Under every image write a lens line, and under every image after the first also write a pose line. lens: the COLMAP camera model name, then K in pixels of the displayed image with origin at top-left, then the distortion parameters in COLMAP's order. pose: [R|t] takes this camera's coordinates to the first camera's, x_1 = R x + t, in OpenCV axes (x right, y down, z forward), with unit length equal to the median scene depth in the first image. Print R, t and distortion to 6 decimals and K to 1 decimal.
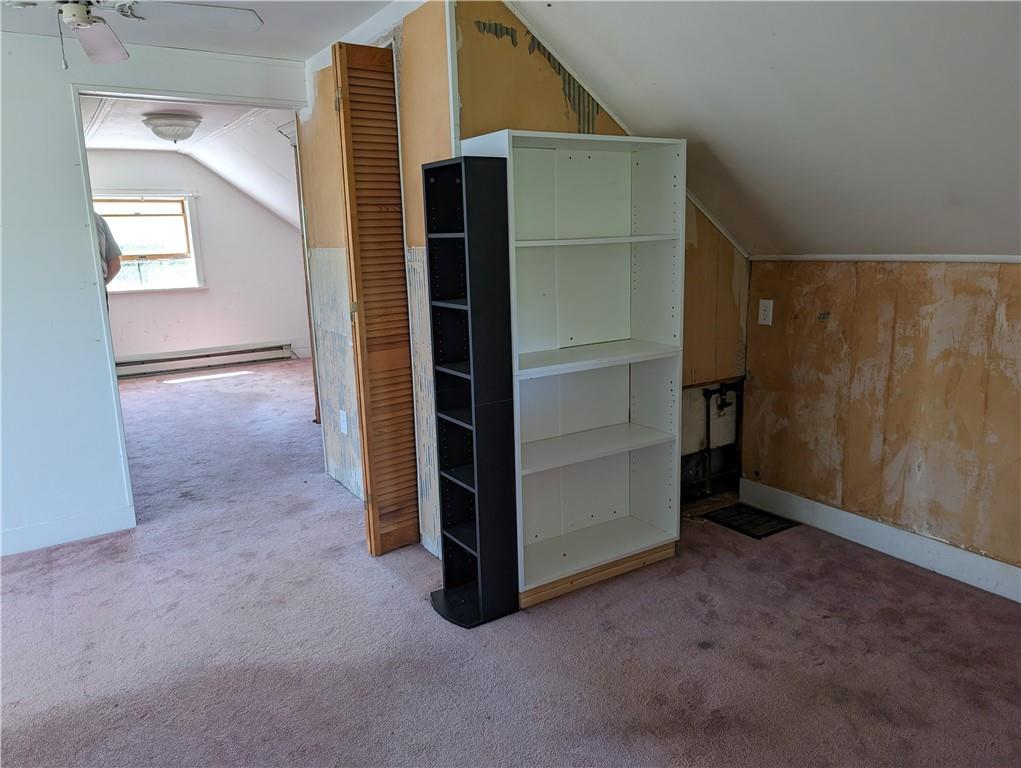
lens RADIAL K [[731.8, 0, 511.9], [0, 731.8, 386.6], [0, 0, 1]] dist [0.017014, -0.017370]
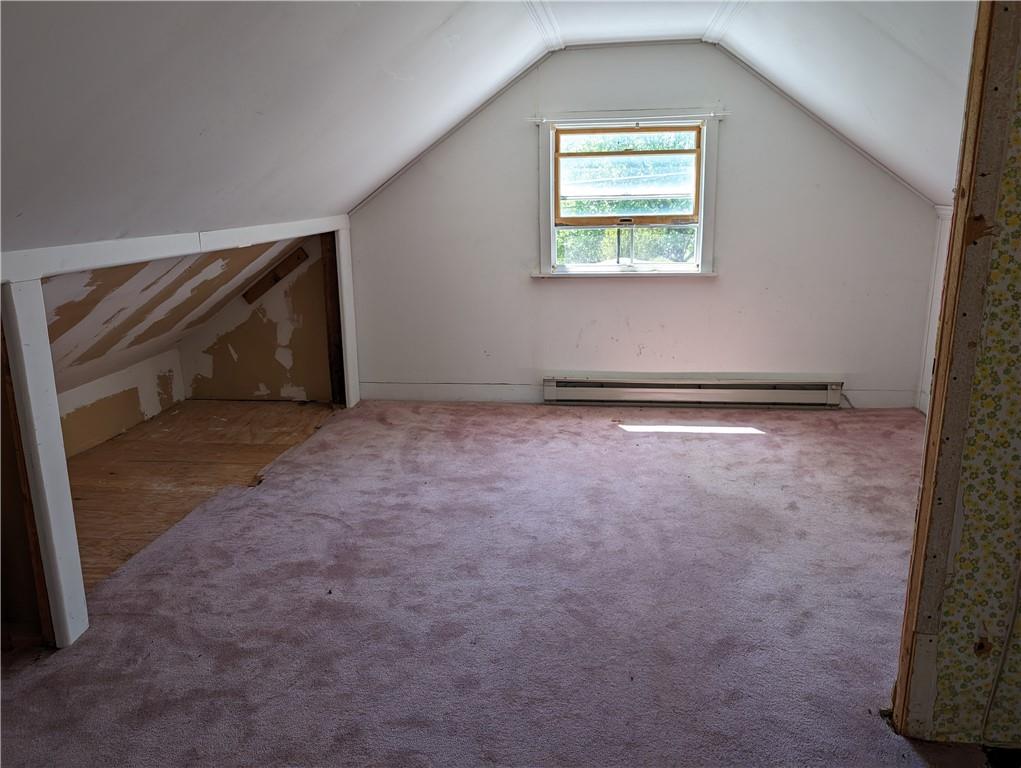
lens RADIAL K [[731.8, 0, 537.0], [0, 731.8, 371.3], [0, 0, 1]] dist [0.017014, -0.017370]
pose [[0.773374, 0.159002, -0.613686, -0.153958], [-0.138649, 0.987023, 0.081005, -0.087423], [0.618602, 0.022440, 0.785384, 0.455807]]
